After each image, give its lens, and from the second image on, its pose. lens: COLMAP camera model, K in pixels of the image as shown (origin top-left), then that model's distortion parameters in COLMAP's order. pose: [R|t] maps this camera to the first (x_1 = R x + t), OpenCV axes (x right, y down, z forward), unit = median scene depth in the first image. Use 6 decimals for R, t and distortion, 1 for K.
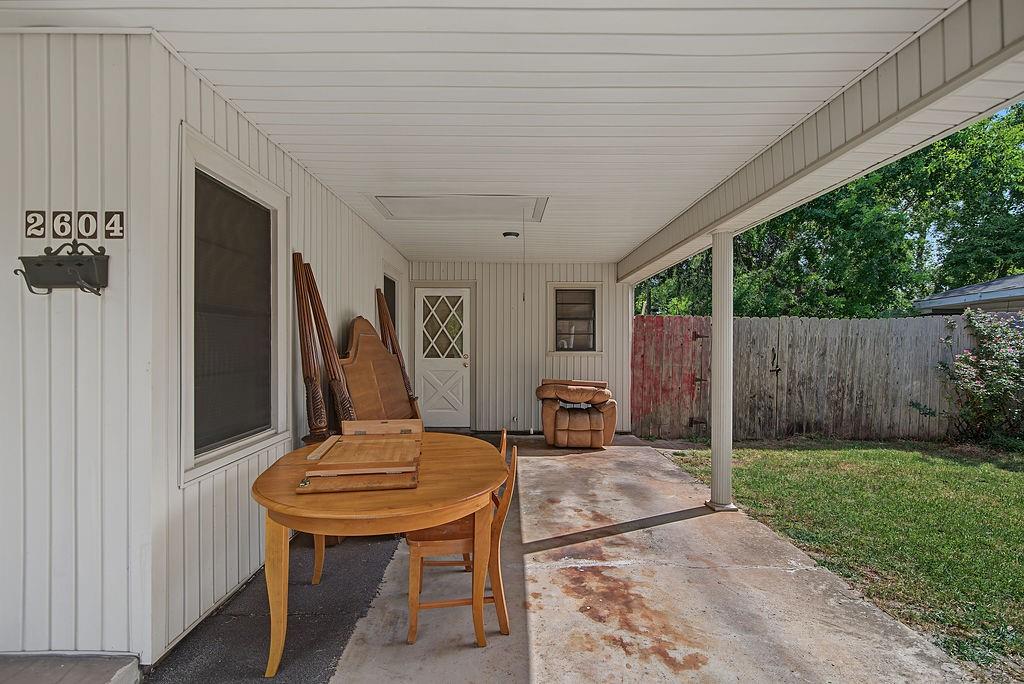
lens RADIAL K [[474.7, 0, 512.0], [0, 474.7, 342.0], [0, 0, 1]] dist [-0.000597, -0.000203]
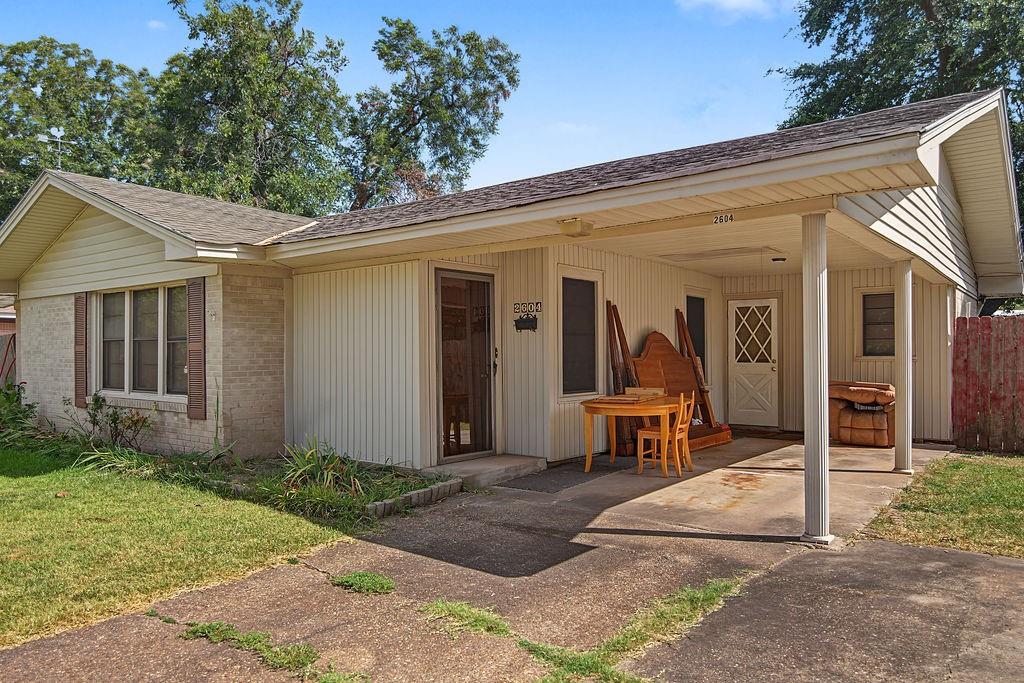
lens RADIAL K [[711.5, 0, 512.0], [0, 711.5, 341.5], [0, 0, 1]] dist [-0.000177, 0.000040]
pose [[0.781570, -0.017082, -0.623584, 0.453457], [0.007767, 0.999814, -0.017653, 0.009352], [0.623770, 0.008954, 0.781557, -0.650820]]
